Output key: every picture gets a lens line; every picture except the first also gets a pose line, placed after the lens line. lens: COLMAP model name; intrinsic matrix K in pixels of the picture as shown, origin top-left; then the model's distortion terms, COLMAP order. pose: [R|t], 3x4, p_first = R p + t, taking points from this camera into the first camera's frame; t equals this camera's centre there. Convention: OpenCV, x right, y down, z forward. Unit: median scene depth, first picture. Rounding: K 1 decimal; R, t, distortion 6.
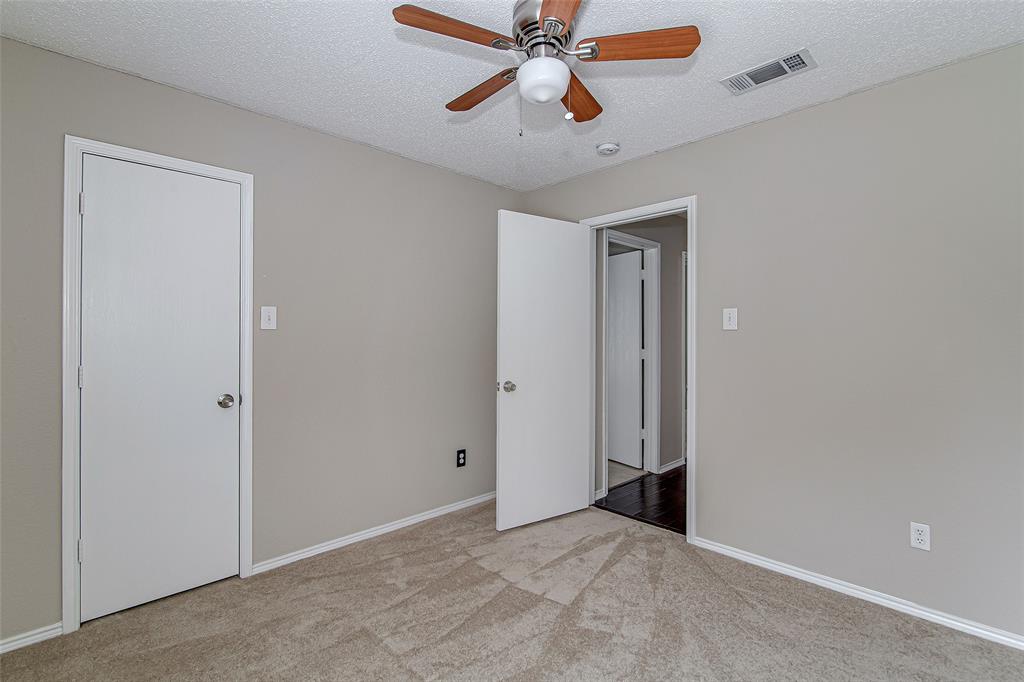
lens RADIAL K [[483.3, 0, 507.3], [0, 483.3, 334.4], [0, 0, 1]] dist [-0.002438, -0.000140]
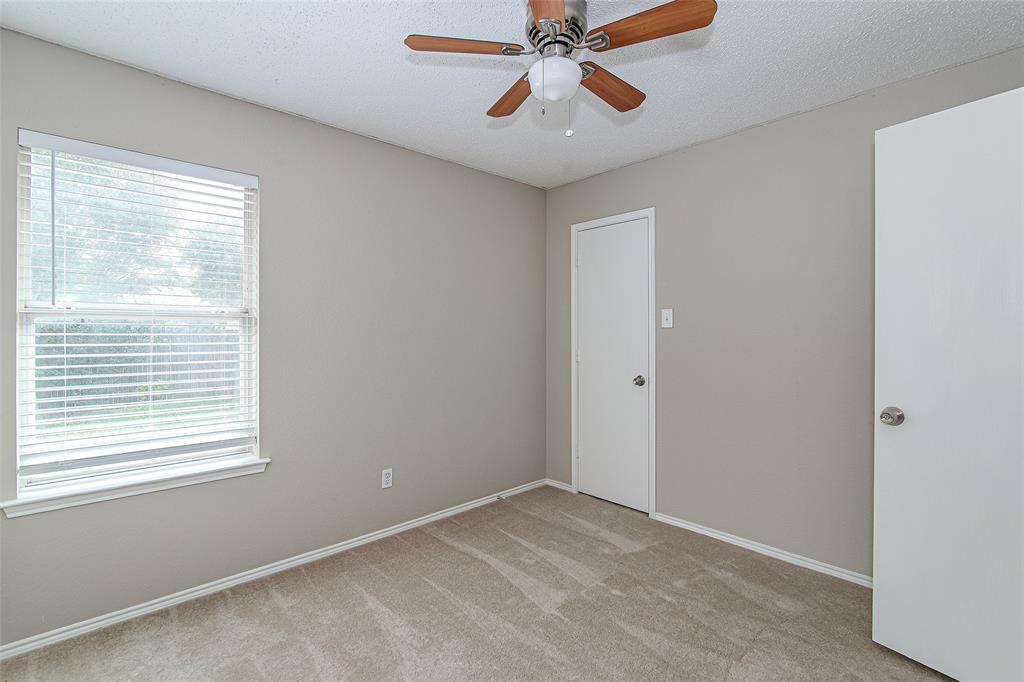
lens RADIAL K [[483.3, 0, 507.3], [0, 483.3, 334.4], [0, 0, 1]] dist [-0.002438, -0.000140]
pose [[-0.040689, 0.000797, -0.999172, 0.771213], [0.002595, 0.999996, 0.000692, 0.005524], [0.999168, -0.002565, -0.040691, 0.663374]]
